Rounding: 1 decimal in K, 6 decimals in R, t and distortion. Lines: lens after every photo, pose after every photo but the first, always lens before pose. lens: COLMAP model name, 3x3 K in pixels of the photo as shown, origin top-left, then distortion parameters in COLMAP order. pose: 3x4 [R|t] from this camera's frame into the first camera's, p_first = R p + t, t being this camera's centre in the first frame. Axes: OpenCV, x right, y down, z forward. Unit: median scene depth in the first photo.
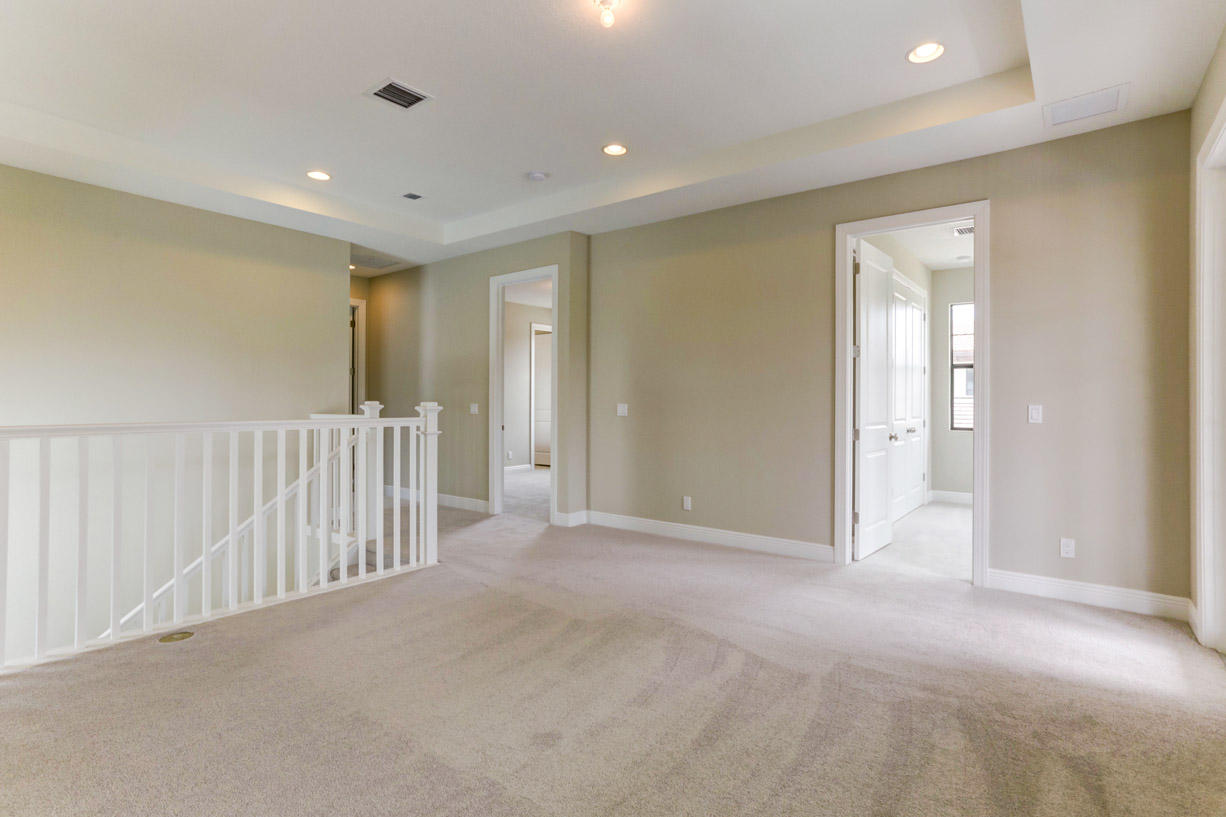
lens RADIAL K [[600.5, 0, 619.2], [0, 600.5, 401.7], [0, 0, 1]] dist [-0.026987, 0.025861]
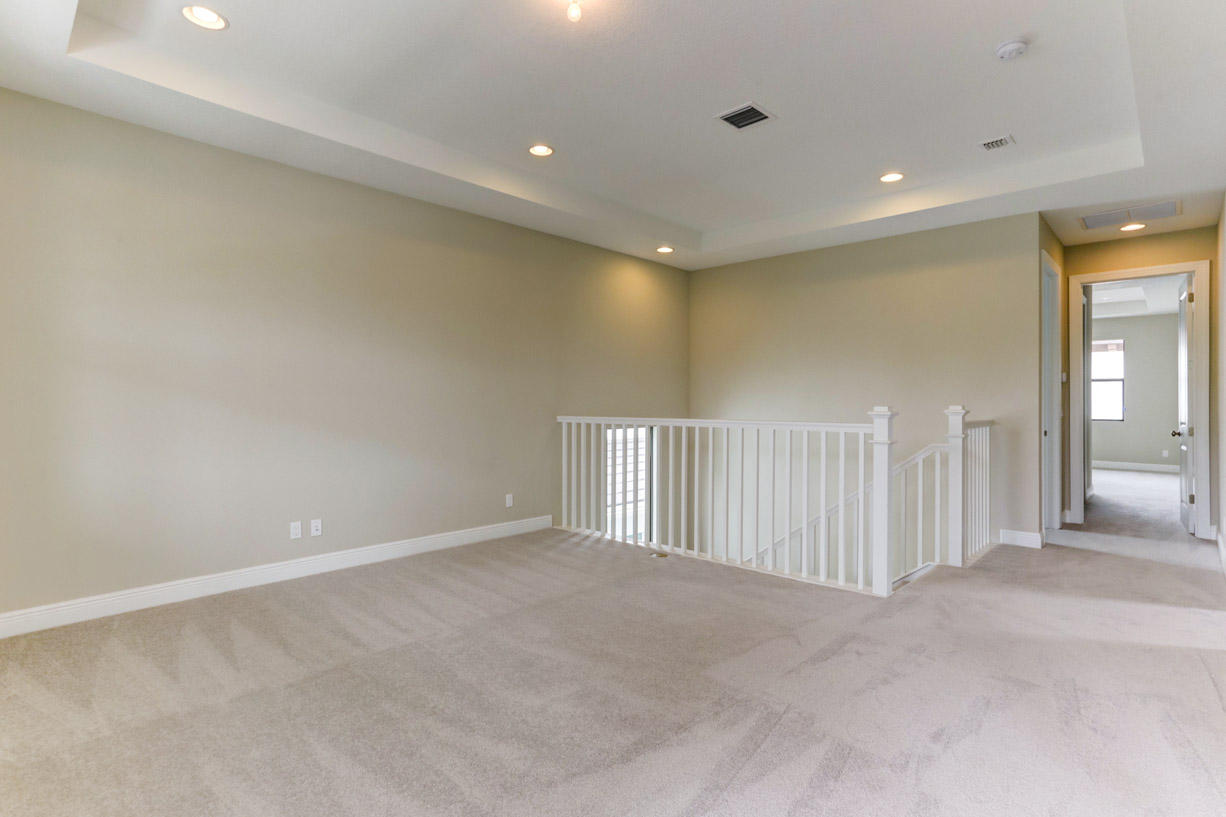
lens RADIAL K [[600.5, 0, 619.2], [0, 600.5, 401.7], [0, 0, 1]] dist [-0.026987, 0.025861]
pose [[-0.083506, -0.004636, -0.996496, 0.587889], [-0.003659, 0.999984, -0.004346, -0.000723], [0.996501, 0.003284, -0.083522, 0.718038]]
